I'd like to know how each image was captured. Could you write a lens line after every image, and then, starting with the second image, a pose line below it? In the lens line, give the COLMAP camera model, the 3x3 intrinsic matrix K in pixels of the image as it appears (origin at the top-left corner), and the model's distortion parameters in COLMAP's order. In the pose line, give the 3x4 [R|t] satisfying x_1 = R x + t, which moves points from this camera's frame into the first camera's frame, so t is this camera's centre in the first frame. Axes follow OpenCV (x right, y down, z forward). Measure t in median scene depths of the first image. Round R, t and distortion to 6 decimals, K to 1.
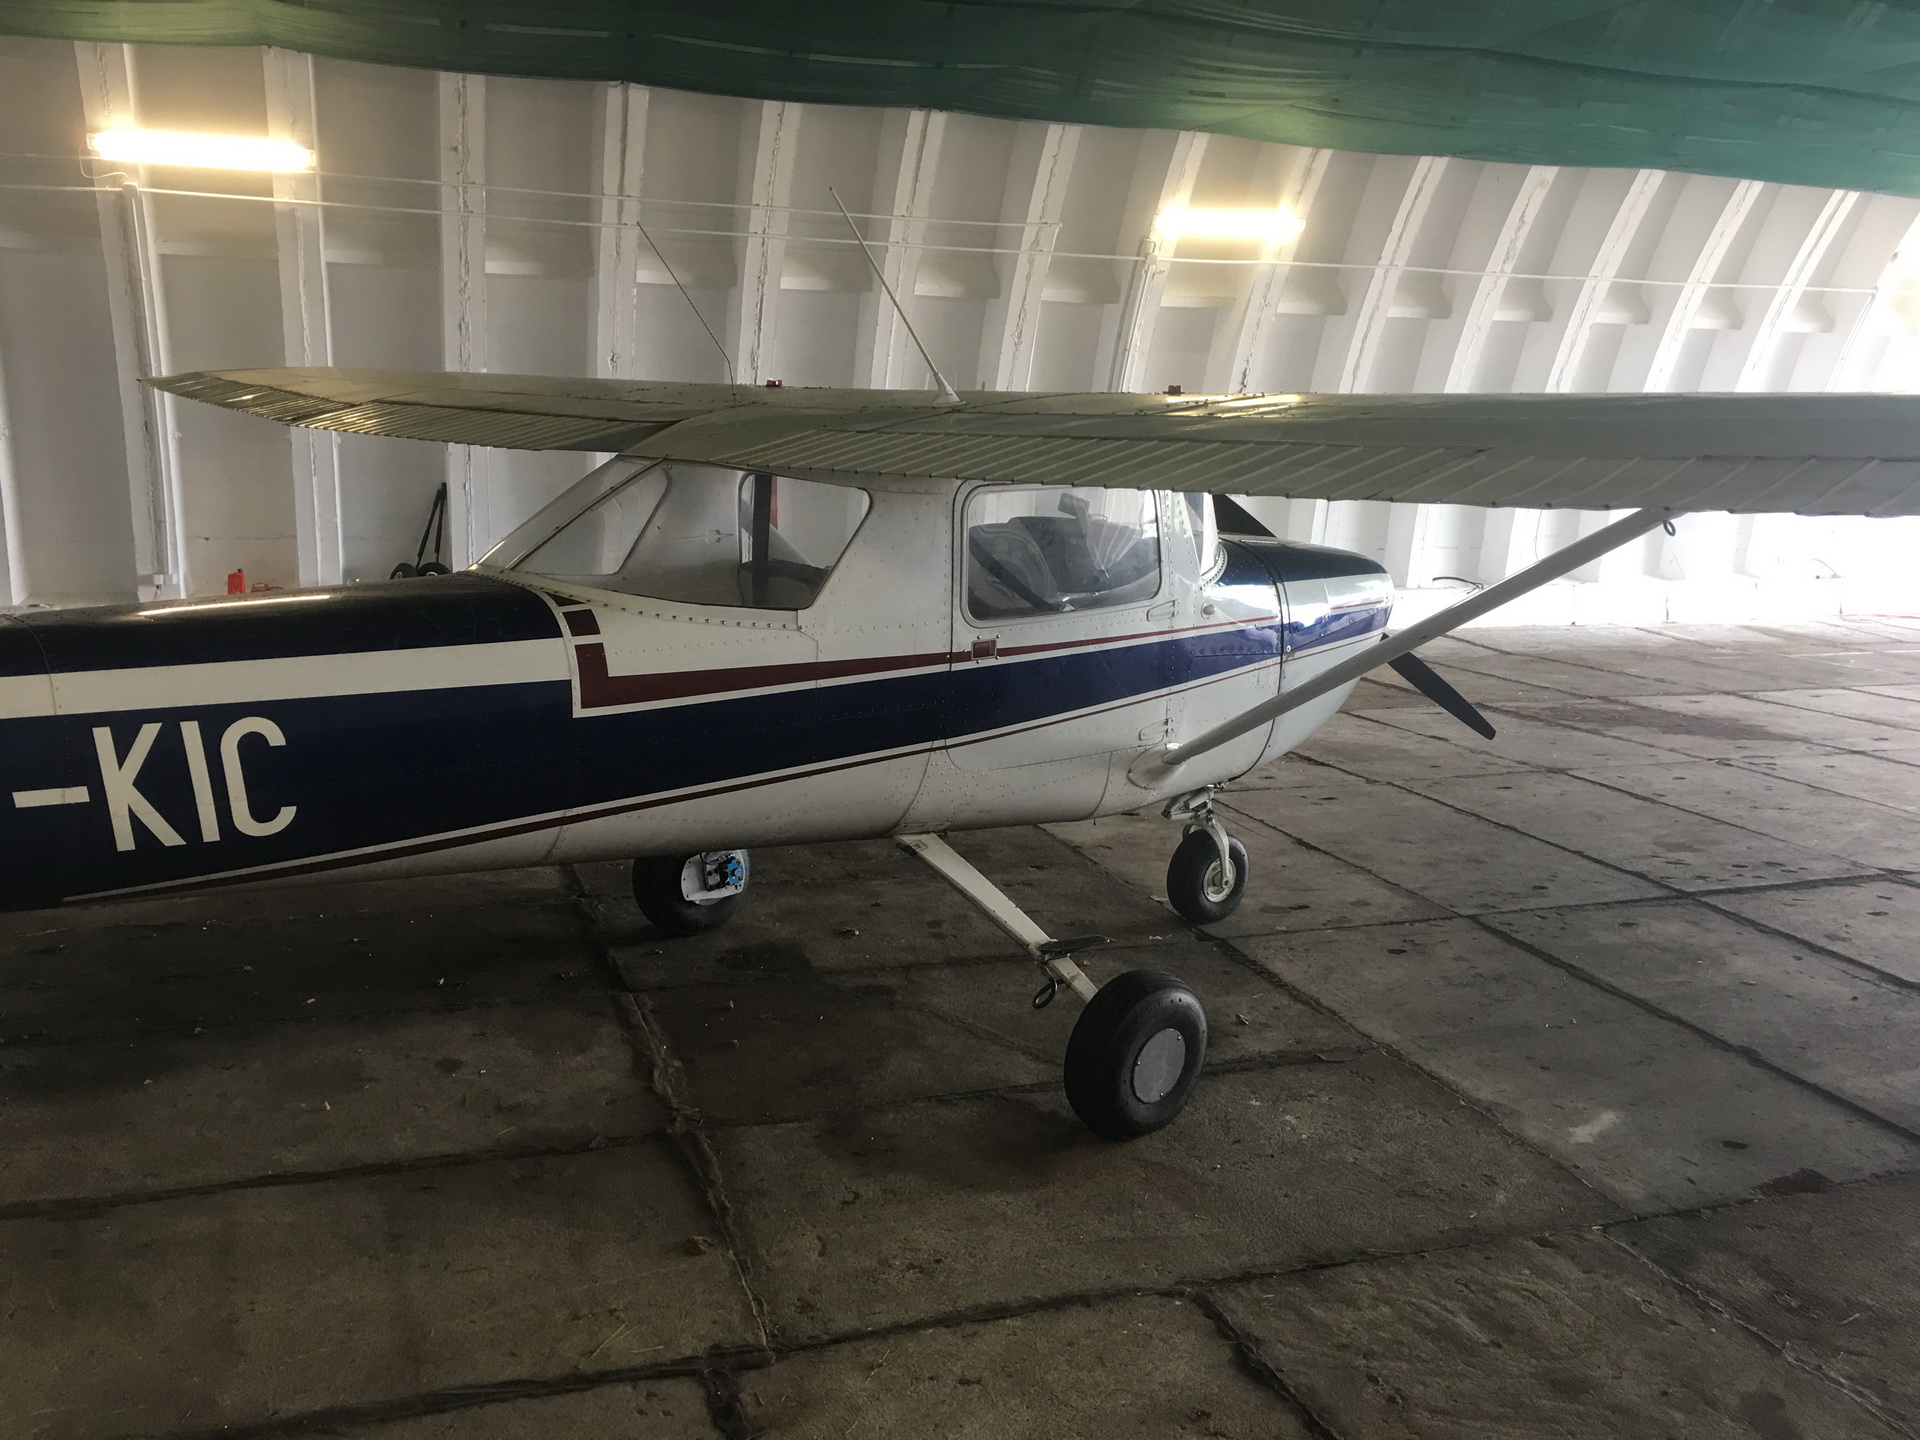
lens RADIAL K [[1613.8, 0, 955.4], [0, 1613.8, 696.2], [0, 0, 1]] dist [0.077394, -0.123822]
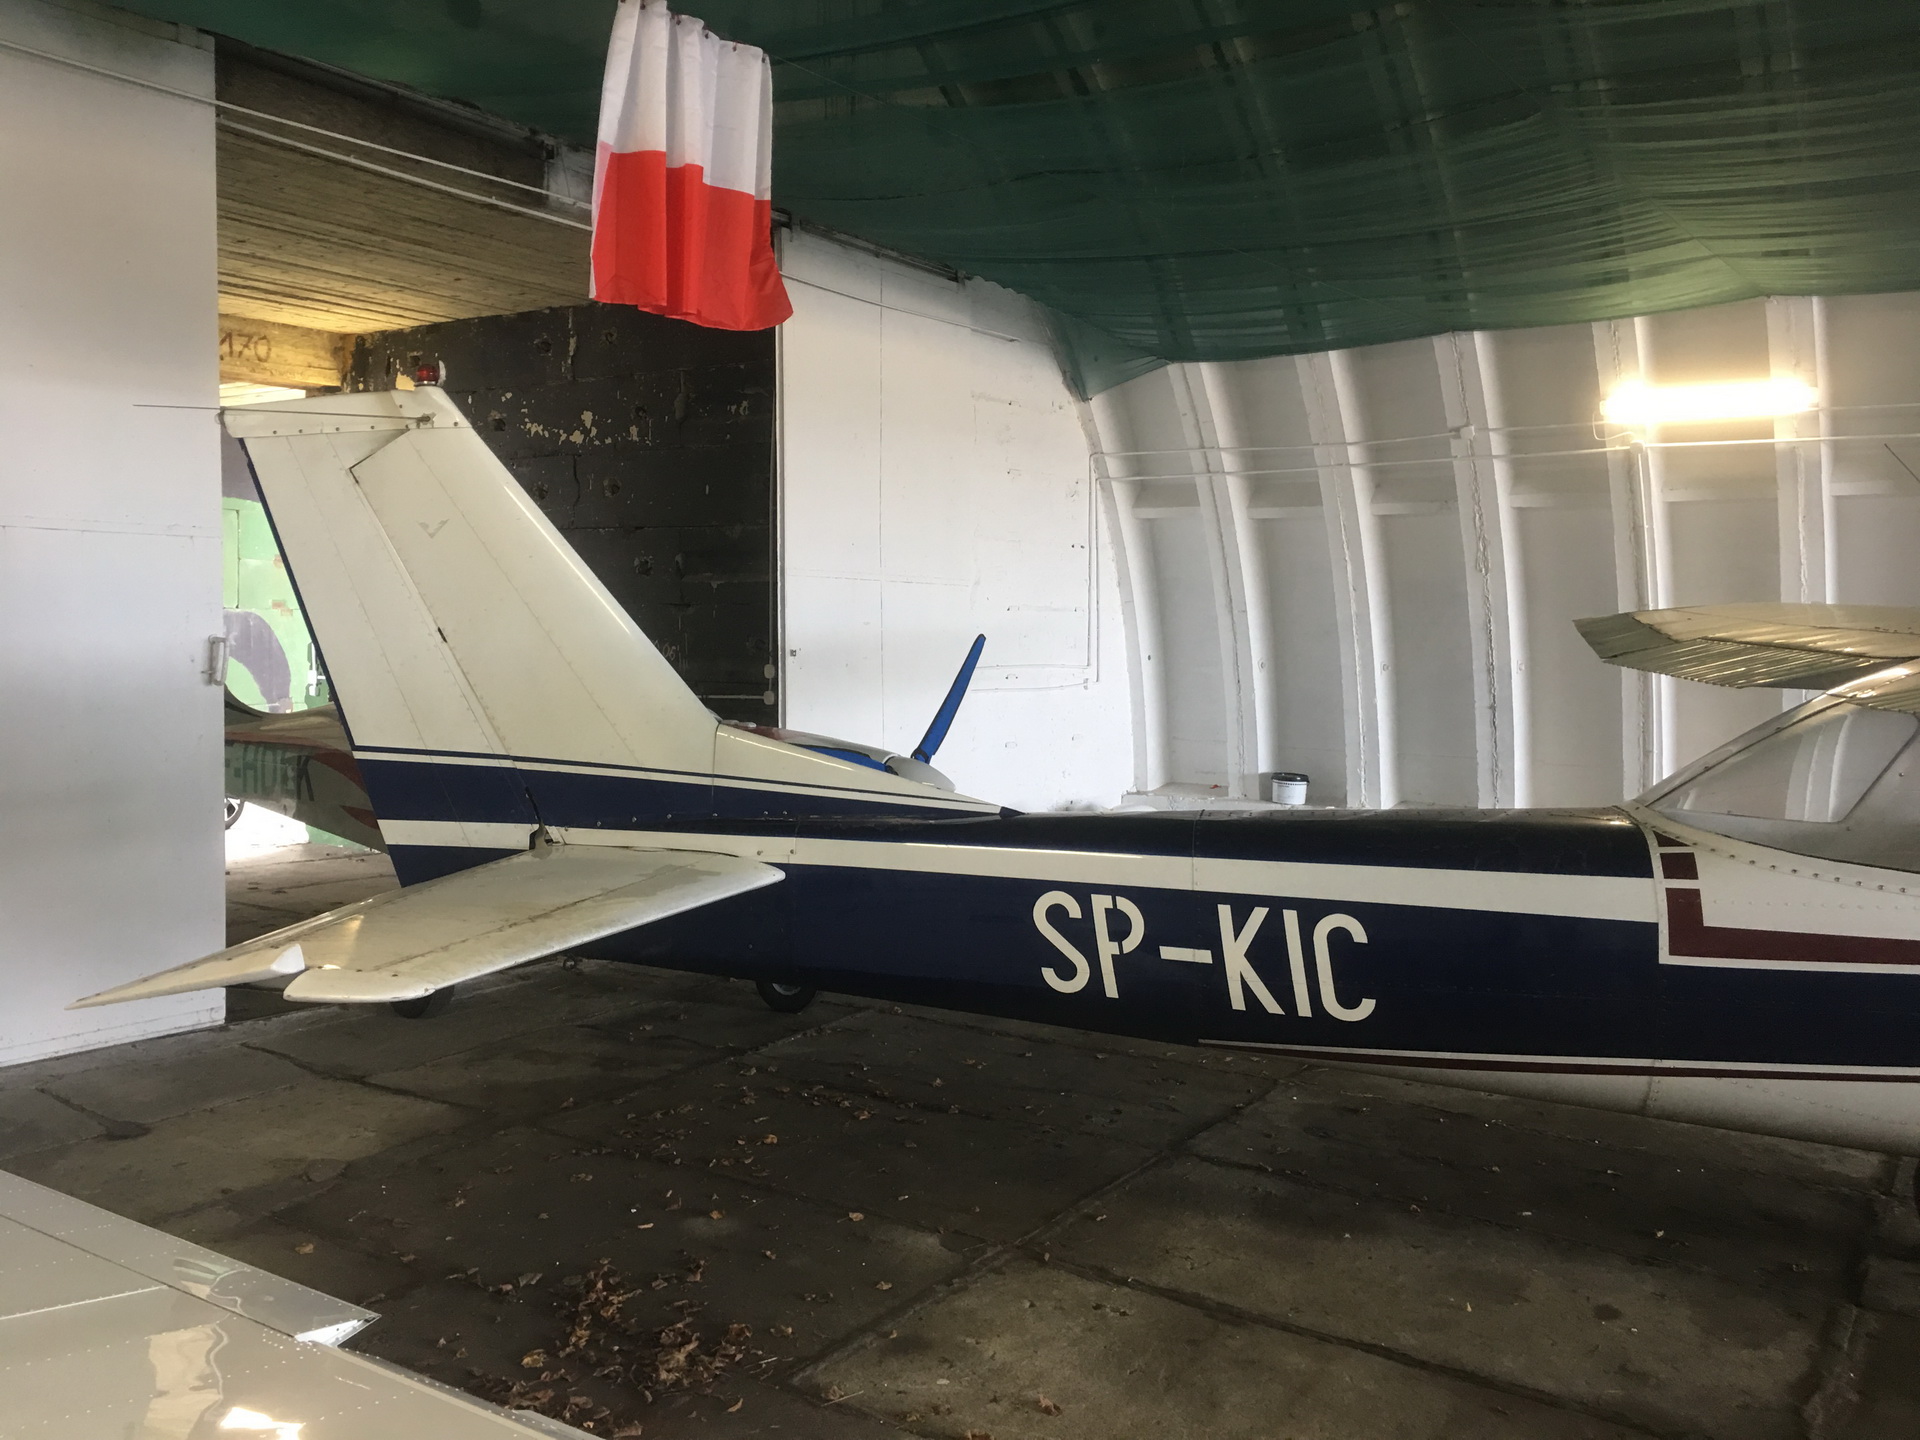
lens RADIAL K [[1613.8, 0, 955.4], [0, 1613.8, 696.2], [0, 0, 1]] dist [0.077394, -0.123822]
pose [[0.593398, 0.018432, -0.804698, 0.290350], [-0.131974, 0.988436, -0.074679, -0.015792], [0.794016, 0.150513, 0.588968, 0.076188]]
